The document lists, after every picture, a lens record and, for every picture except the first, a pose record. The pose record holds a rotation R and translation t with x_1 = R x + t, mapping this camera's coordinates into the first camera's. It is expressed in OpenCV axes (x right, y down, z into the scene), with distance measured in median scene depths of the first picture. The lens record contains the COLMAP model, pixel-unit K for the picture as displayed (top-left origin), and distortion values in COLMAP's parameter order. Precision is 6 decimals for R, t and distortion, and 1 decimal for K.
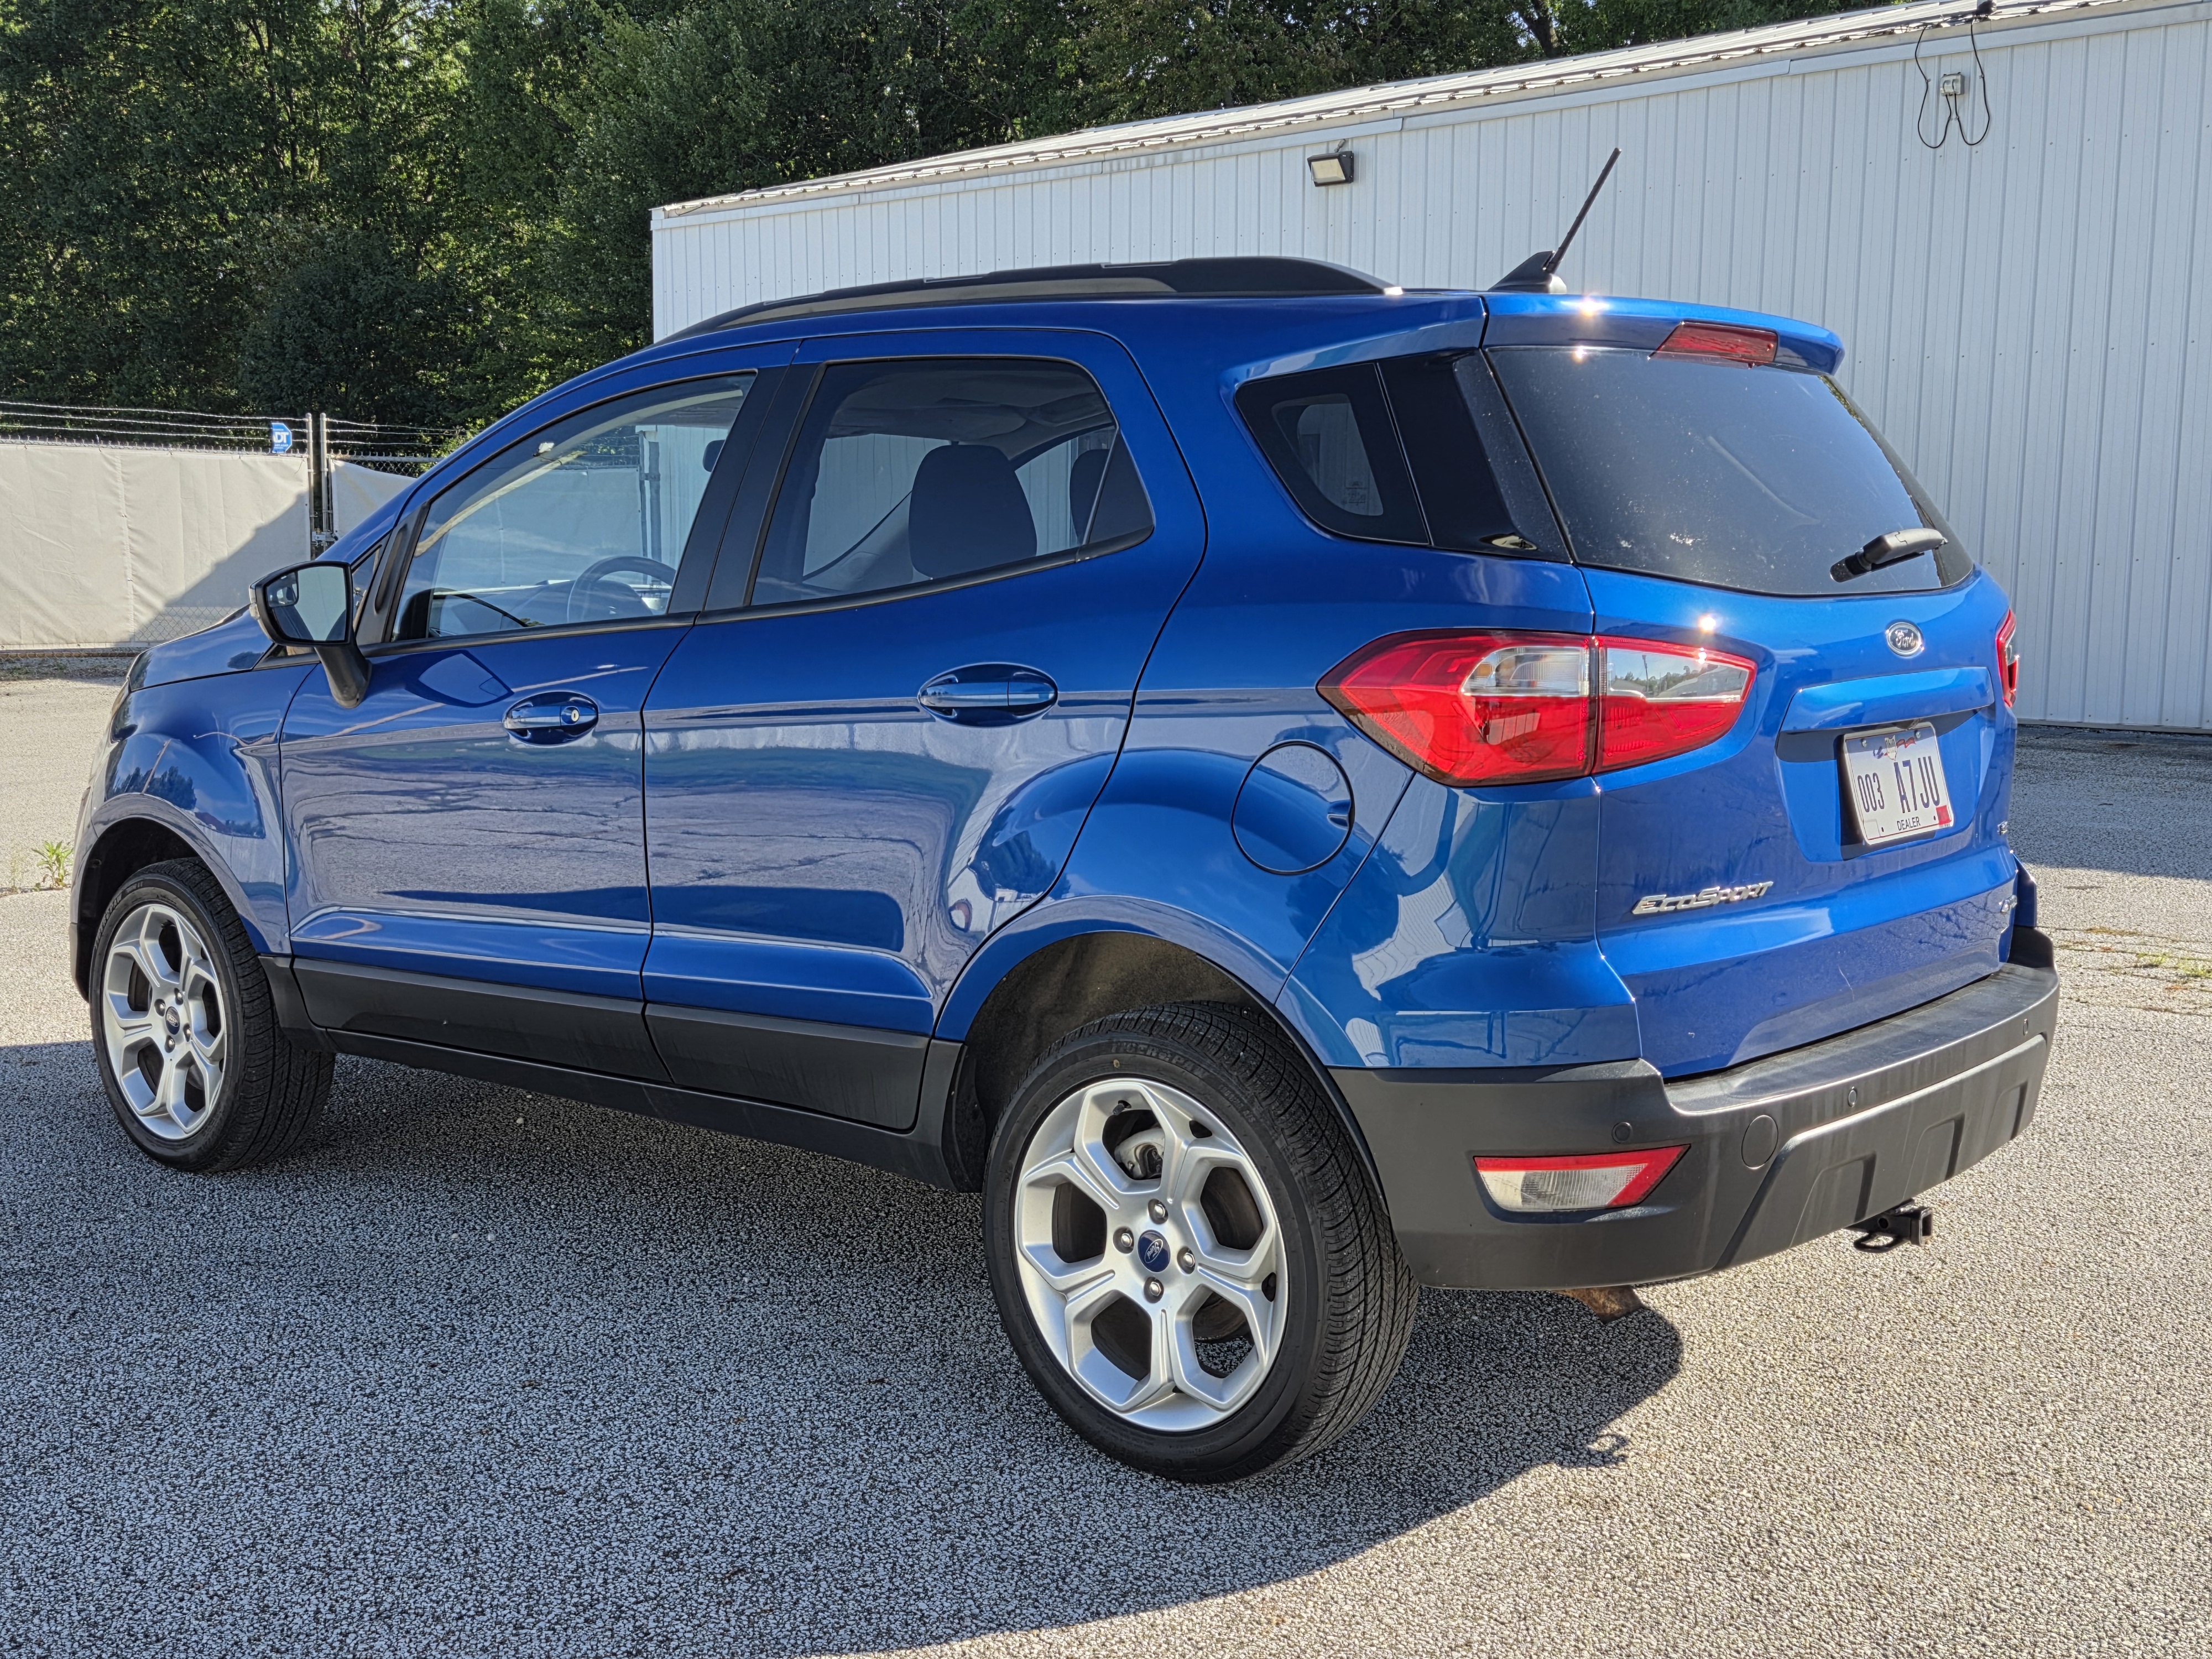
lens RADIAL K [[2458.6, 0, 1108.4], [0, 2458.6, 824.1], [0, 0, 1]] dist [0.069561, 0.000000]
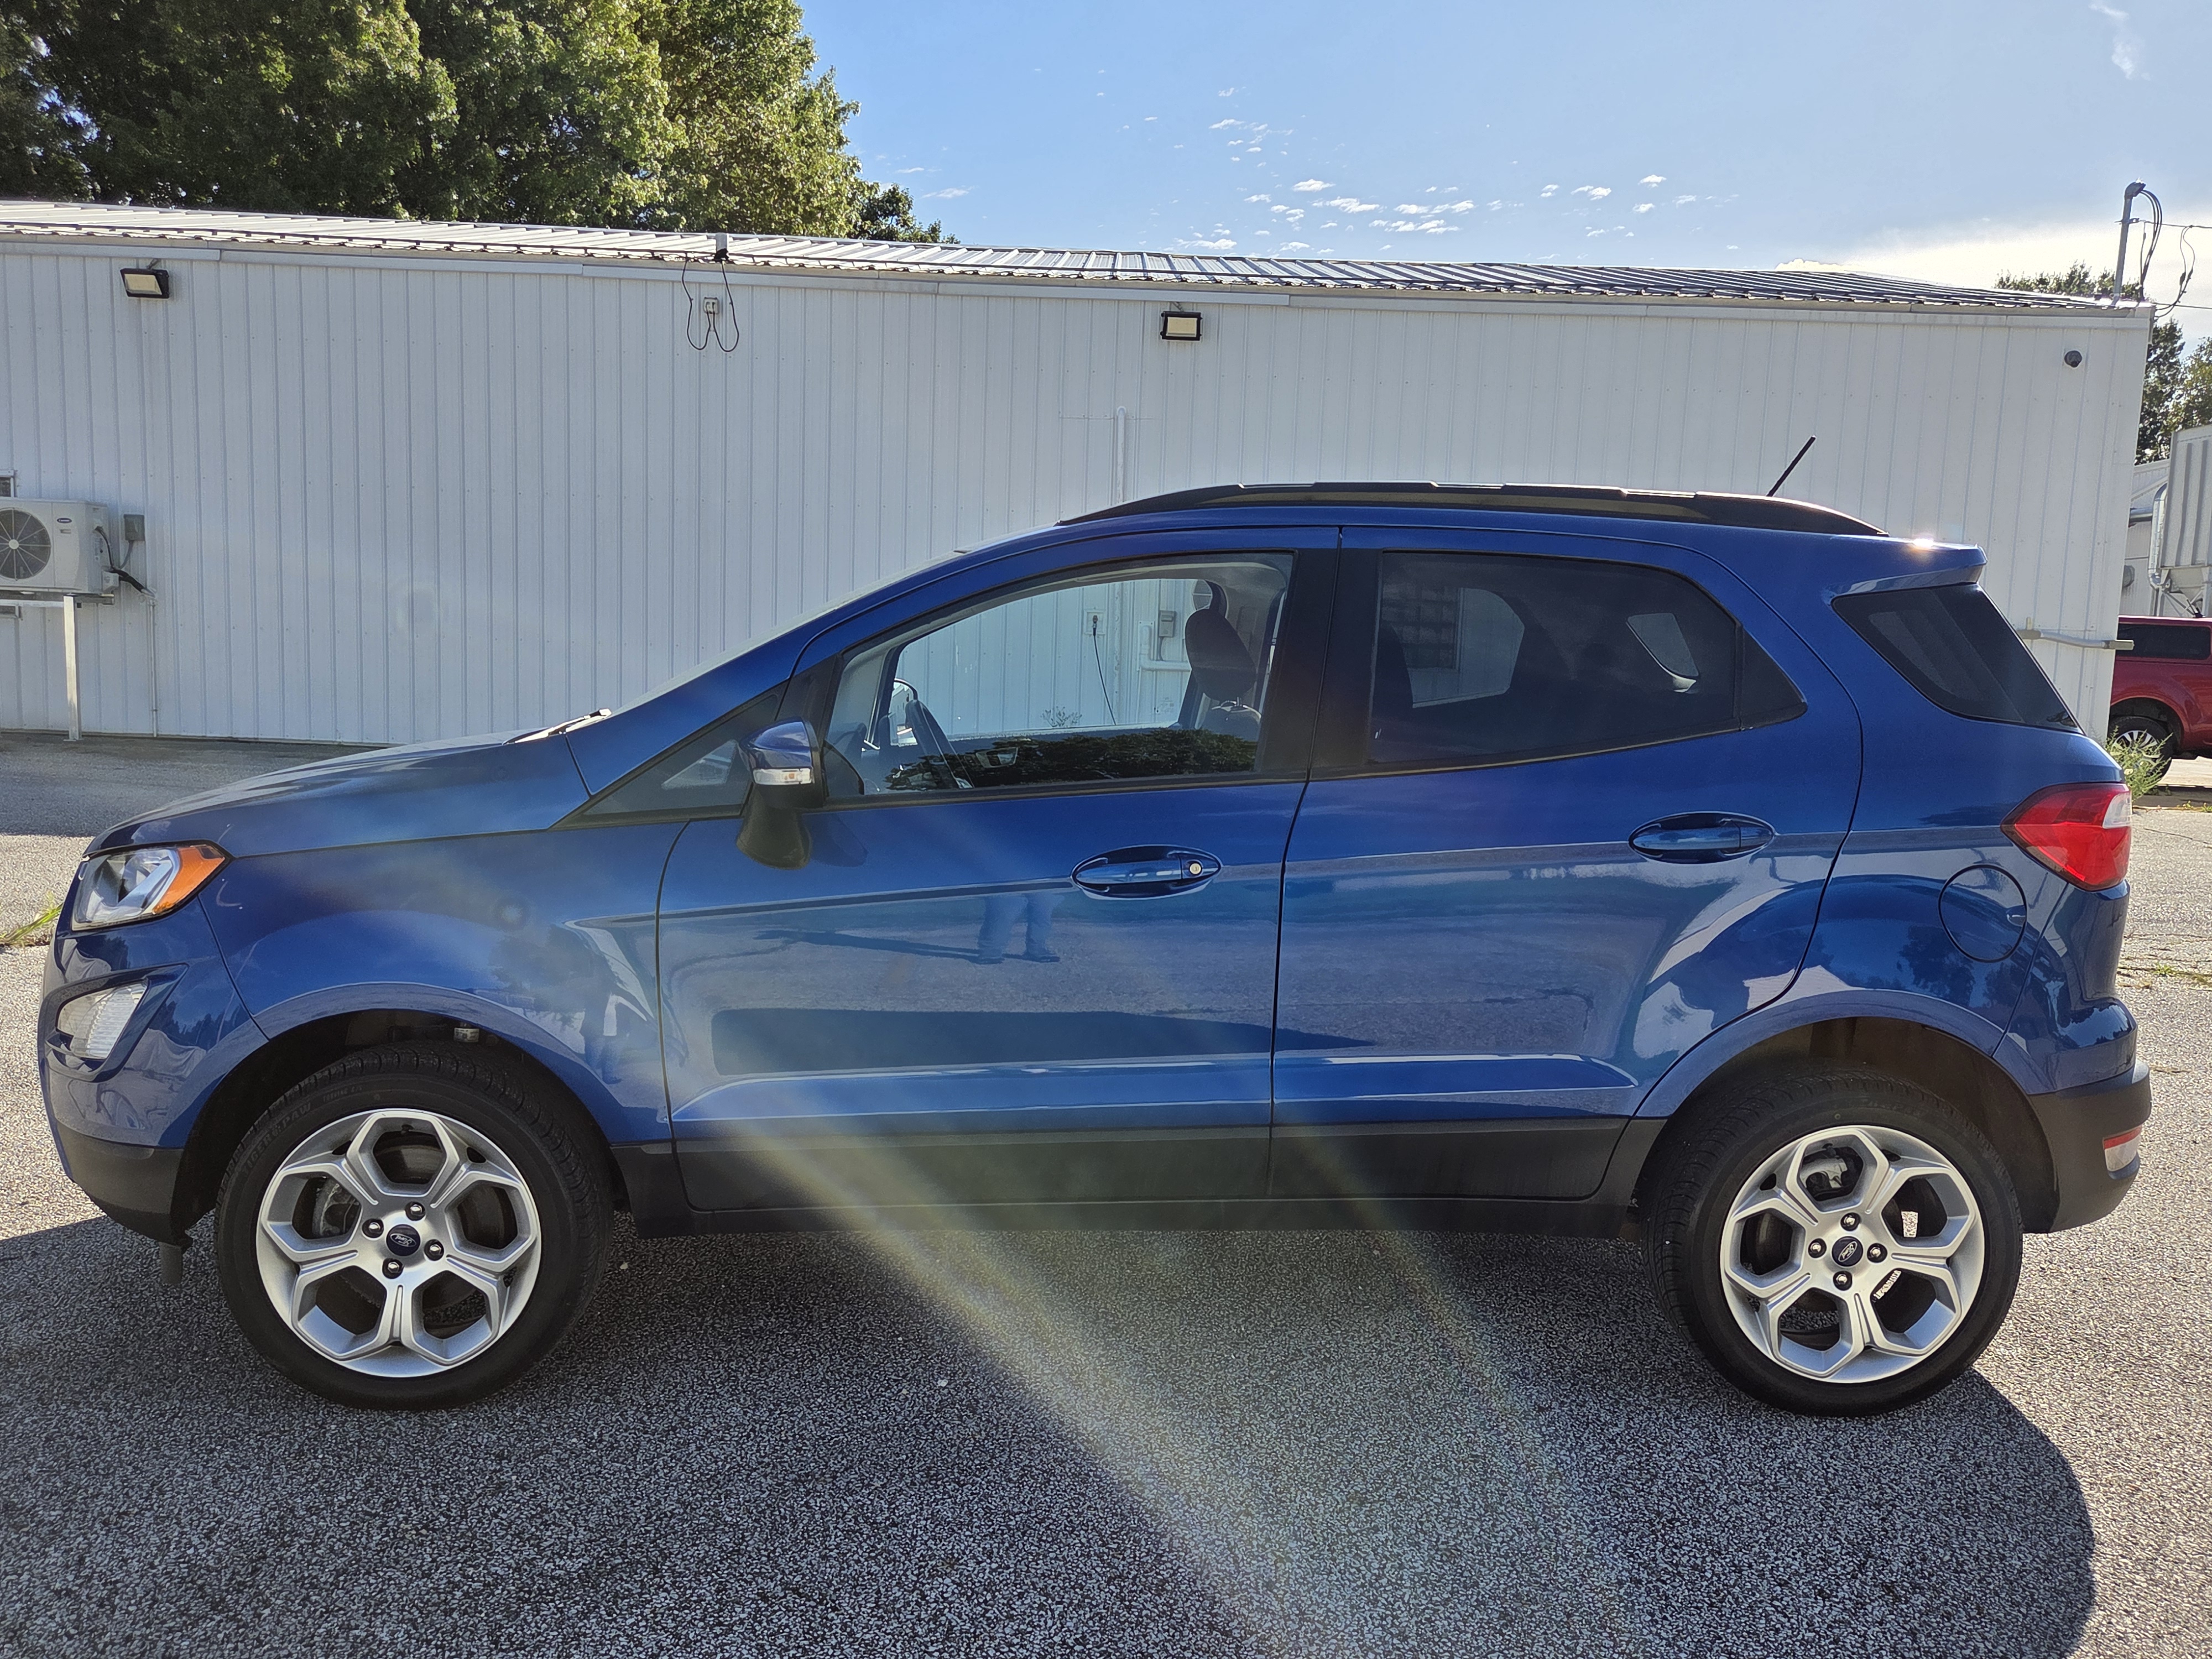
lens RADIAL K [[1764.2, 0, 1105.7], [0, 1764.2, 839.9], [0, 0, 1]] dist [0.034005, -0.010757]
pose [[0.721507, -0.060265, 0.689780, -0.854904], [0.048355, 0.998158, 0.036628, -0.096208], [-0.690717, 0.006928, 0.723092, 0.539549]]
